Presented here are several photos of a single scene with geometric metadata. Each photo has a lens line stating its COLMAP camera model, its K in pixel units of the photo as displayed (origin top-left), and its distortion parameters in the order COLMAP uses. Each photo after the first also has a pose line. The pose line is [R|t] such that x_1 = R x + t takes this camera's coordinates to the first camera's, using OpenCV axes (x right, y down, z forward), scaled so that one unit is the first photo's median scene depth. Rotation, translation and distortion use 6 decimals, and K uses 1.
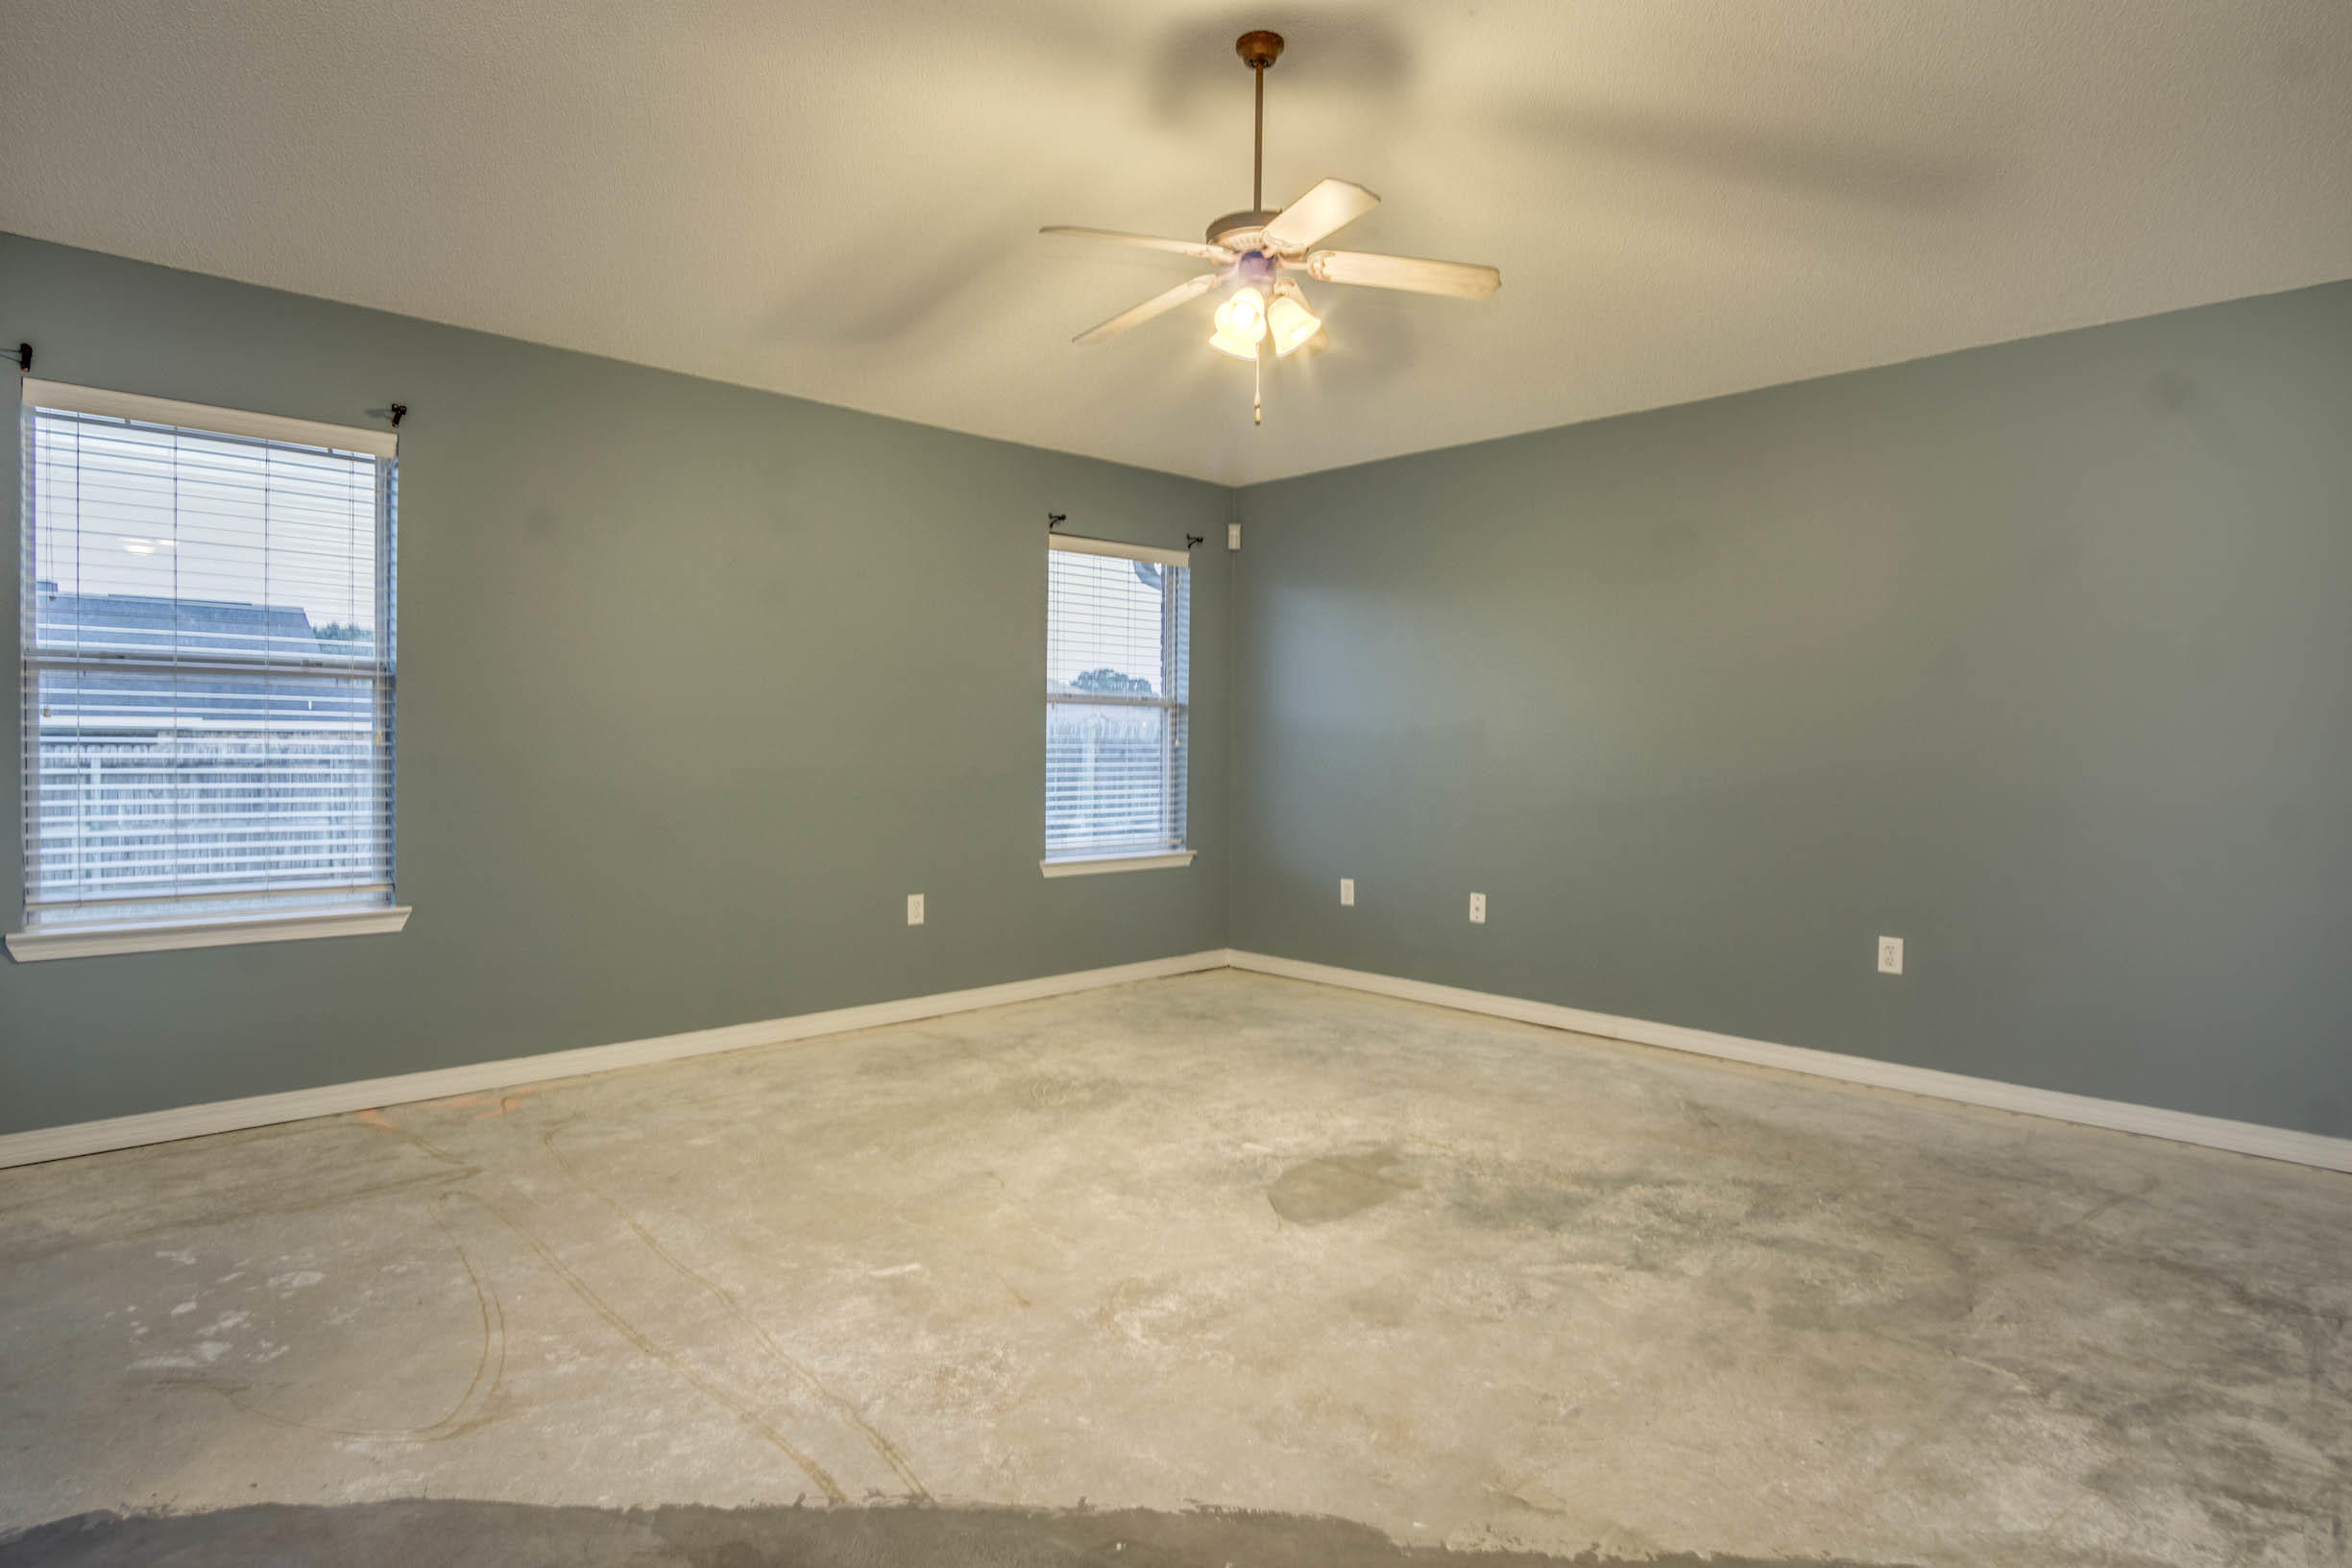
lens RADIAL K [[1253.4, 0, 1158.4], [0, 1253.4, 768.2], [0, 0, 1]] dist [-0.035708, 0.010957]
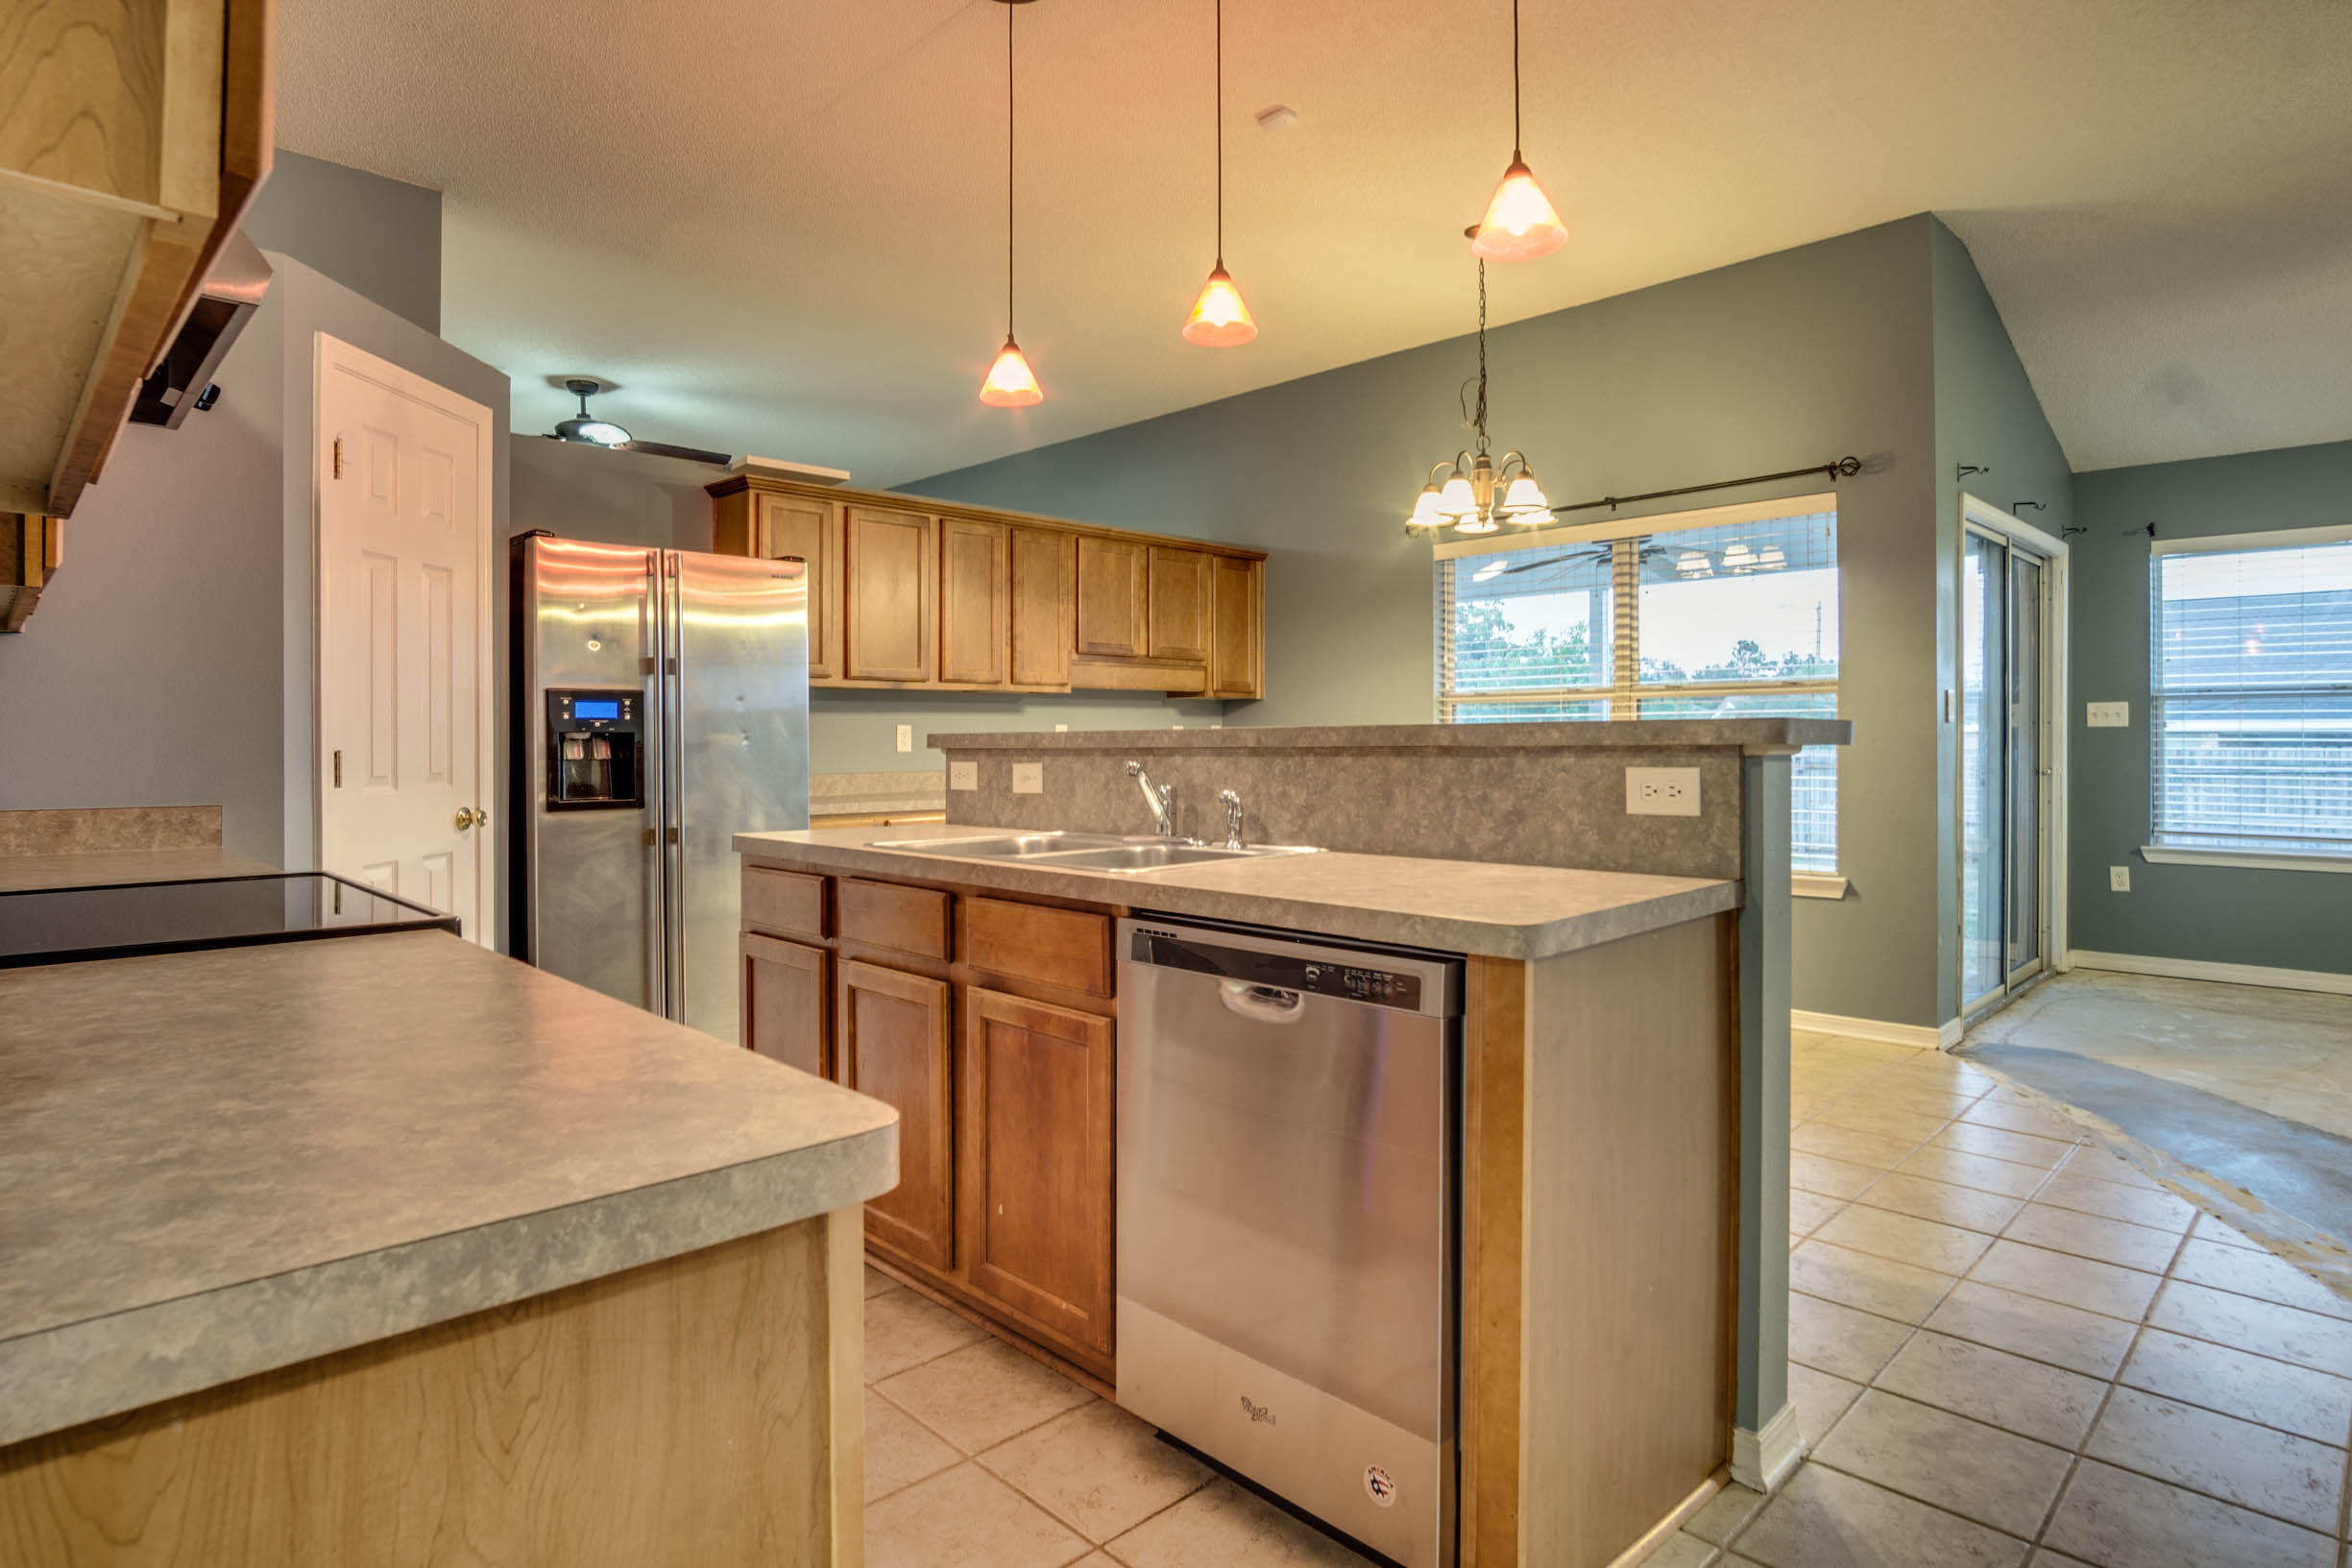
lens RADIAL K [[1253.4, 0, 1203.1], [0, 1253.4, 734.7], [0, 0, 1]] dist [-0.035708, 0.010957]
pose [[0.018593, -0.013995, -0.999729, 0.882840], [-0.014729, 0.999790, -0.014270, 0.016352], [0.999719, 0.014990, 0.018383, -0.445898]]
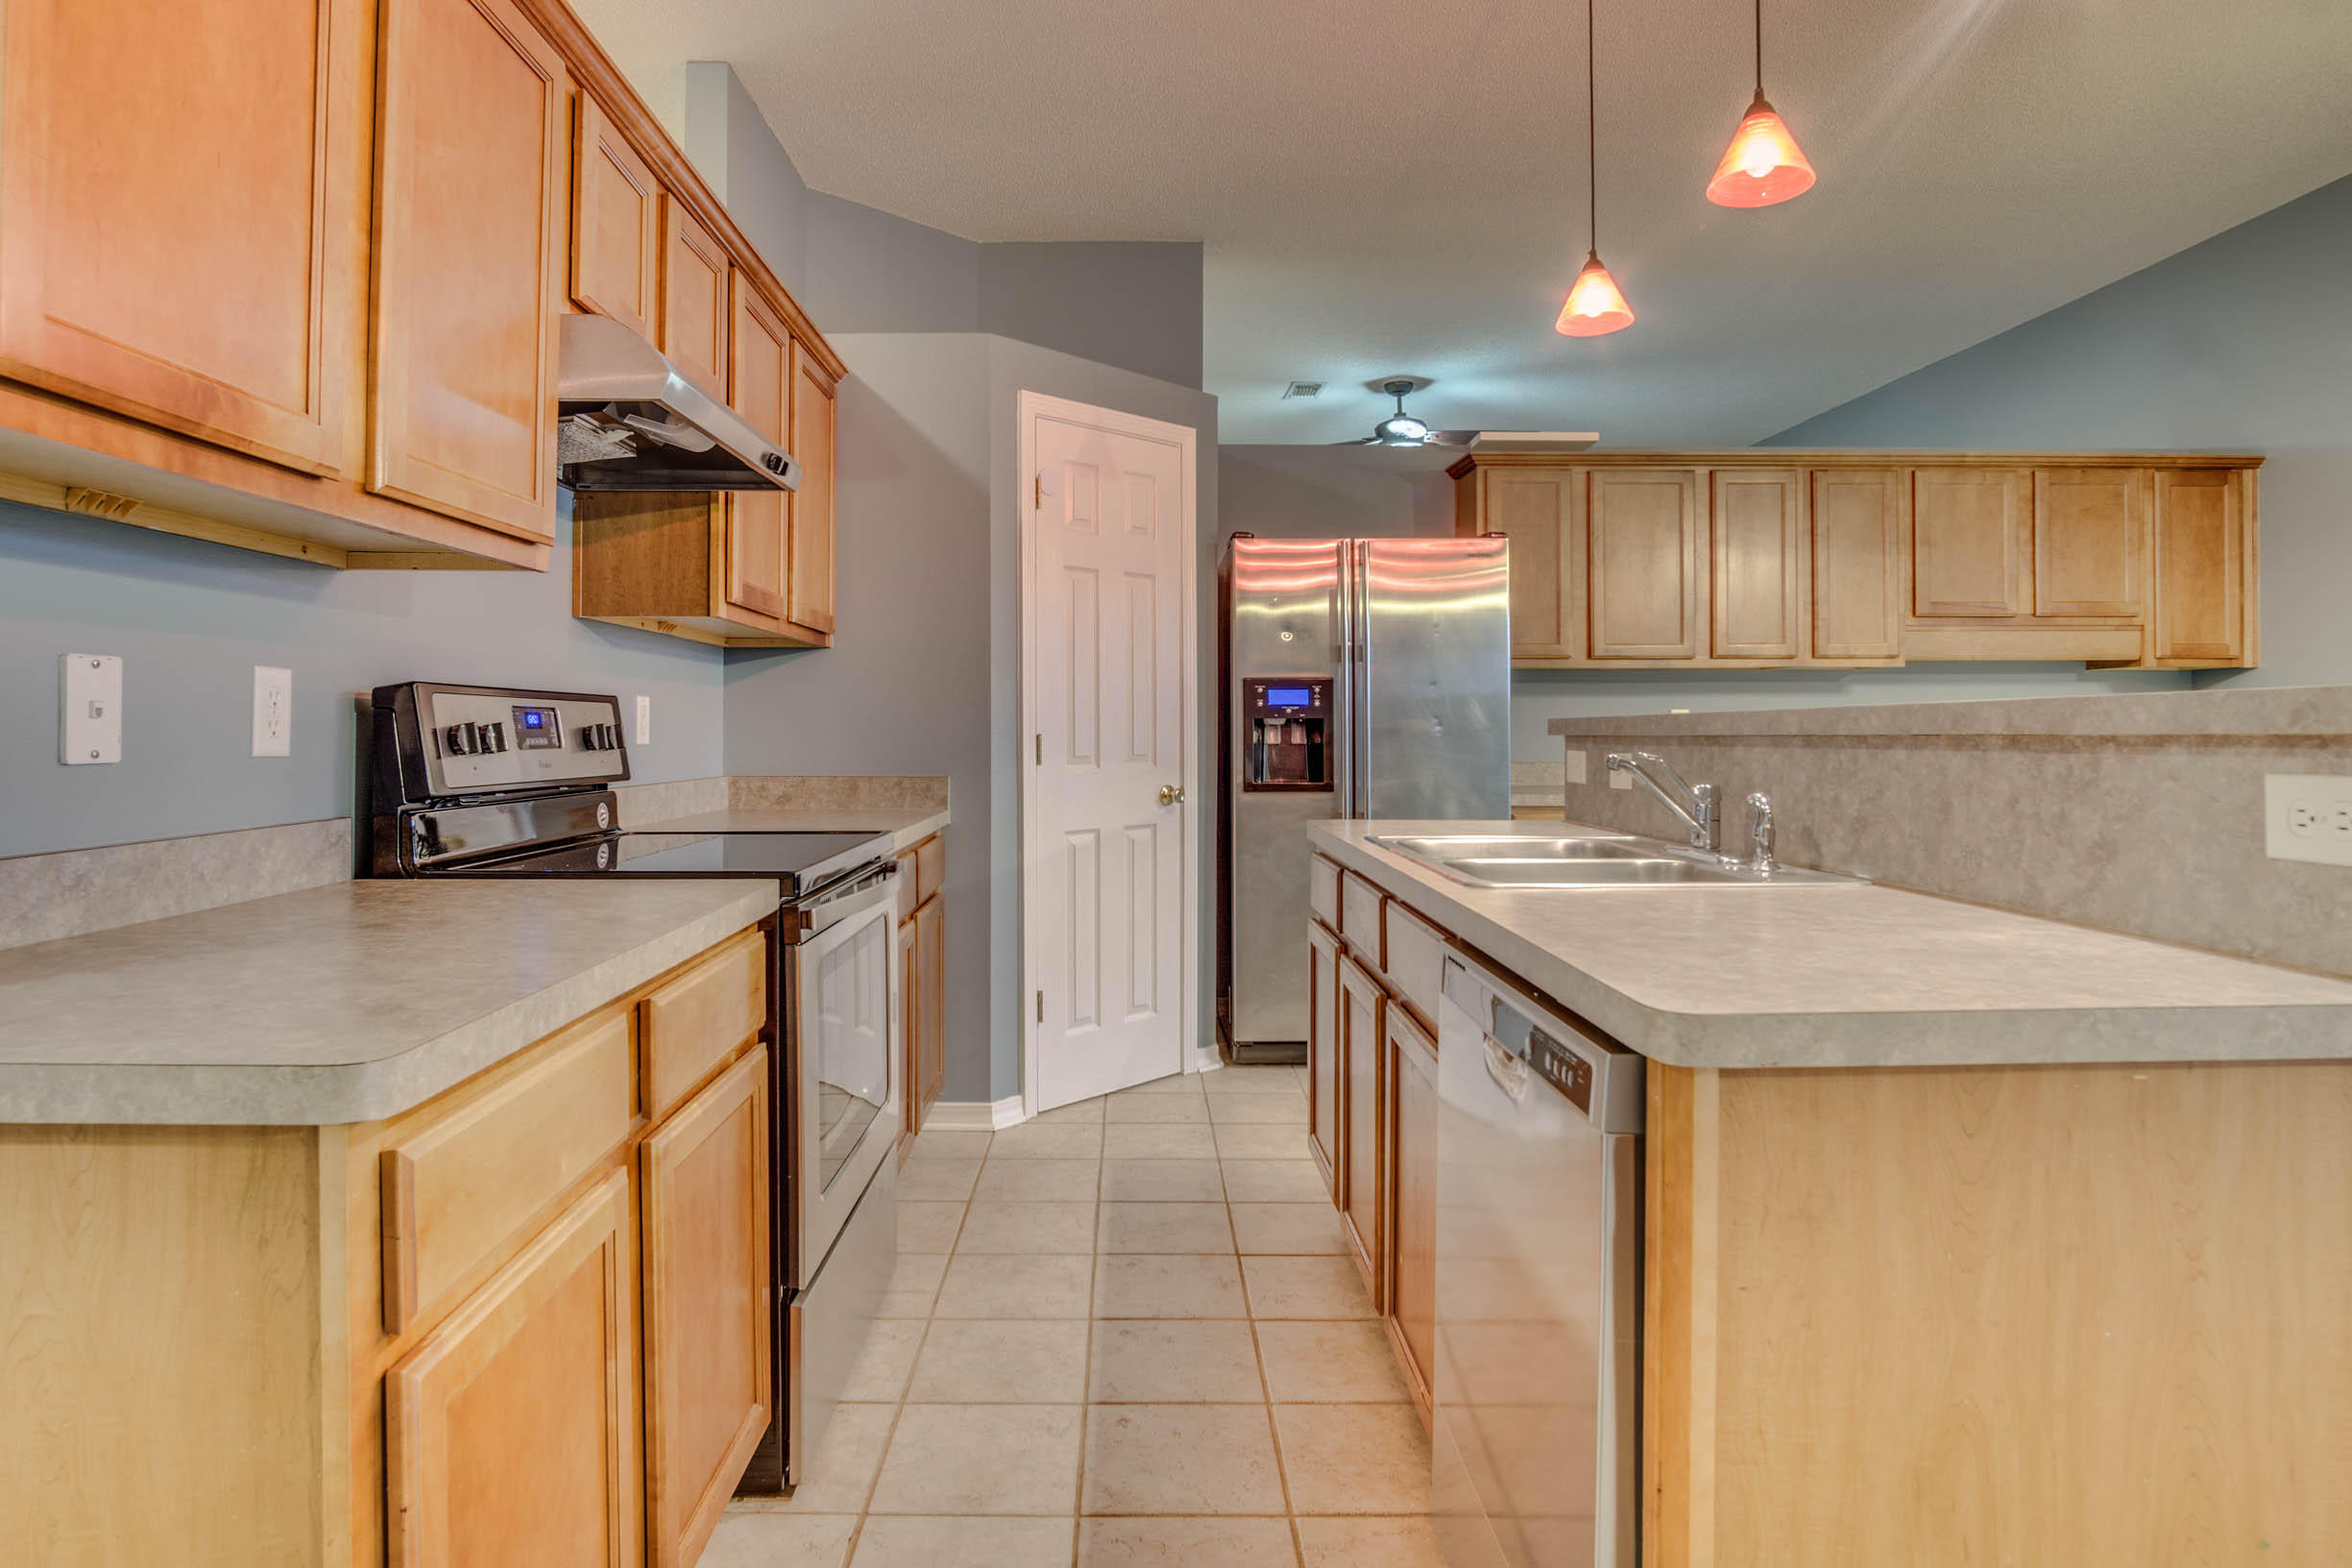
lens RADIAL K [[1303.0, 0, 1133.1], [0, 1303.0, 715.6], [0, 0, 1]] dist [-0.032892, 0.008394]
pose [[-0.689786, -0.016204, -0.723832, 0.750177], [-0.018497, 0.999818, -0.004756, 0.012150], [0.723777, 0.010108, -0.689960, -0.223783]]
